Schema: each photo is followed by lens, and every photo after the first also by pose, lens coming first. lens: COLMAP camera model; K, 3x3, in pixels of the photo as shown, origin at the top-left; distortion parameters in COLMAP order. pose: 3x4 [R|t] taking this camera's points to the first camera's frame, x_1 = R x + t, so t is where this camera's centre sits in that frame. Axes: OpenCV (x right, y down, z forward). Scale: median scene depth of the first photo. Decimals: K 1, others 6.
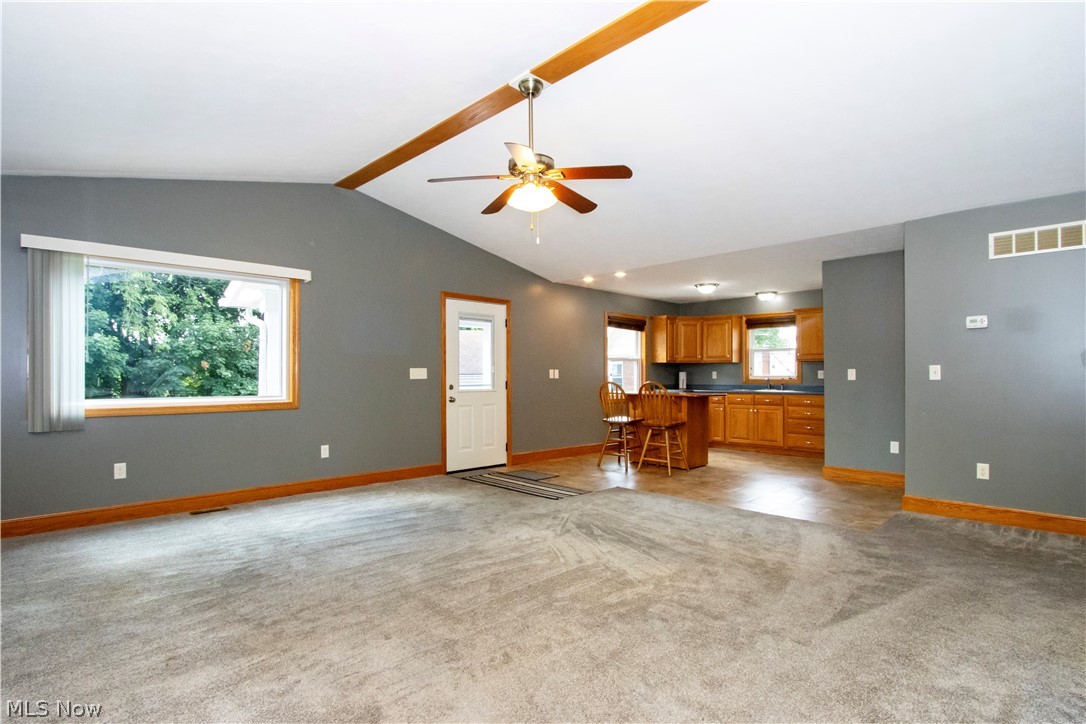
lens RADIAL K [[553.9, 0, 543.7], [0, 553.9, 377.8], [0, 0, 1]] dist [0.021307, -0.013280]
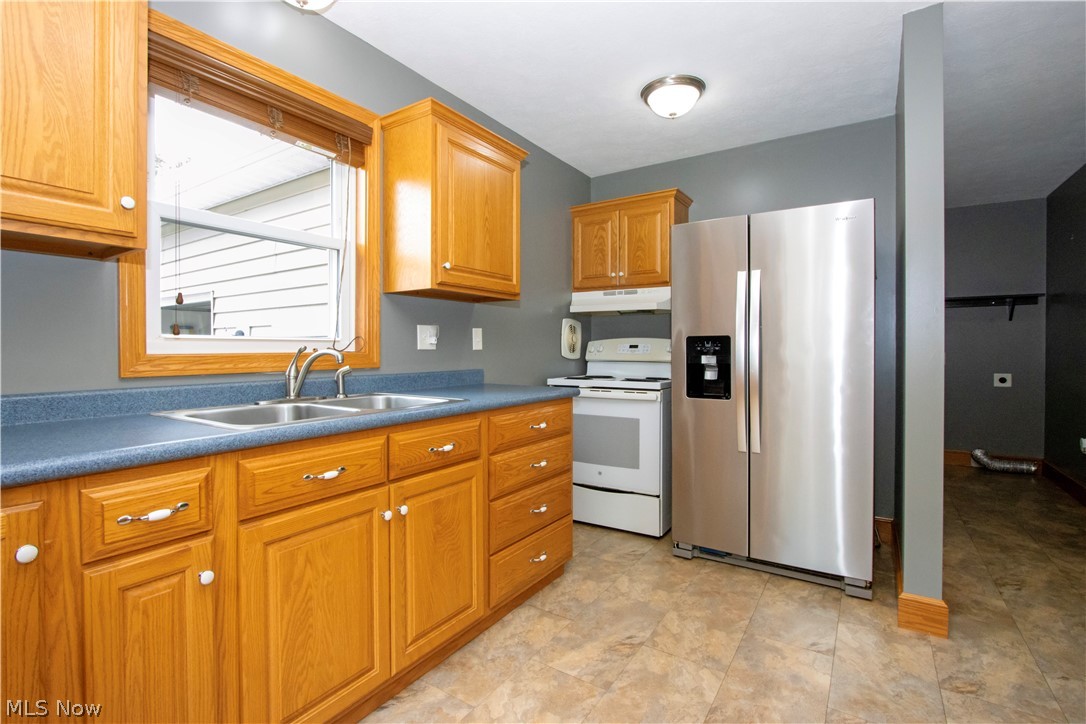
lens RADIAL K [[502.9, 0, 537.1], [0, 502.9, 354.5], [0, 0, 1]] dist [-0.001555, -0.008183]
pose [[-0.202785, -0.012081, 0.979149, 0.176344], [-0.000494, 0.999925, 0.012235, 0.000202], [-0.979223, 0.001998, -0.202776, 0.913774]]
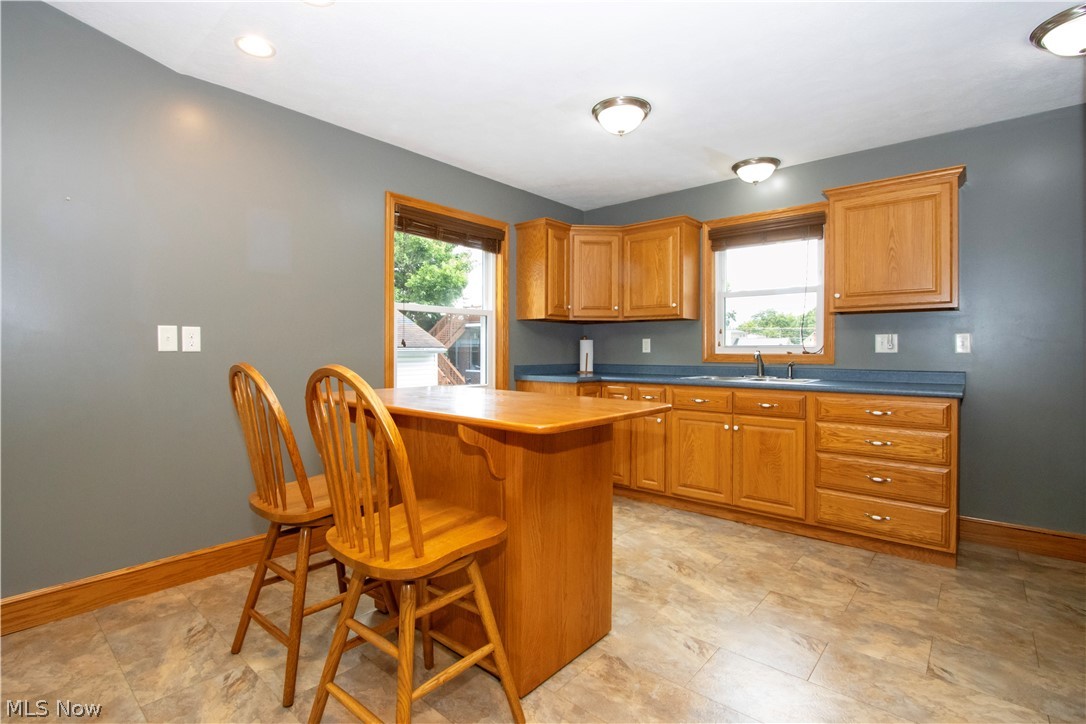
lens RADIAL K [[502.9, 0, 537.1], [0, 502.9, 354.5], [0, 0, 1]] dist [-0.001555, -0.008183]
pose [[0.997796, 0.000941, 0.066343, 0.185712], [-0.001370, 0.999978, 0.006424, 0.000299], [-0.066335, -0.006500, 0.997776, 0.573795]]
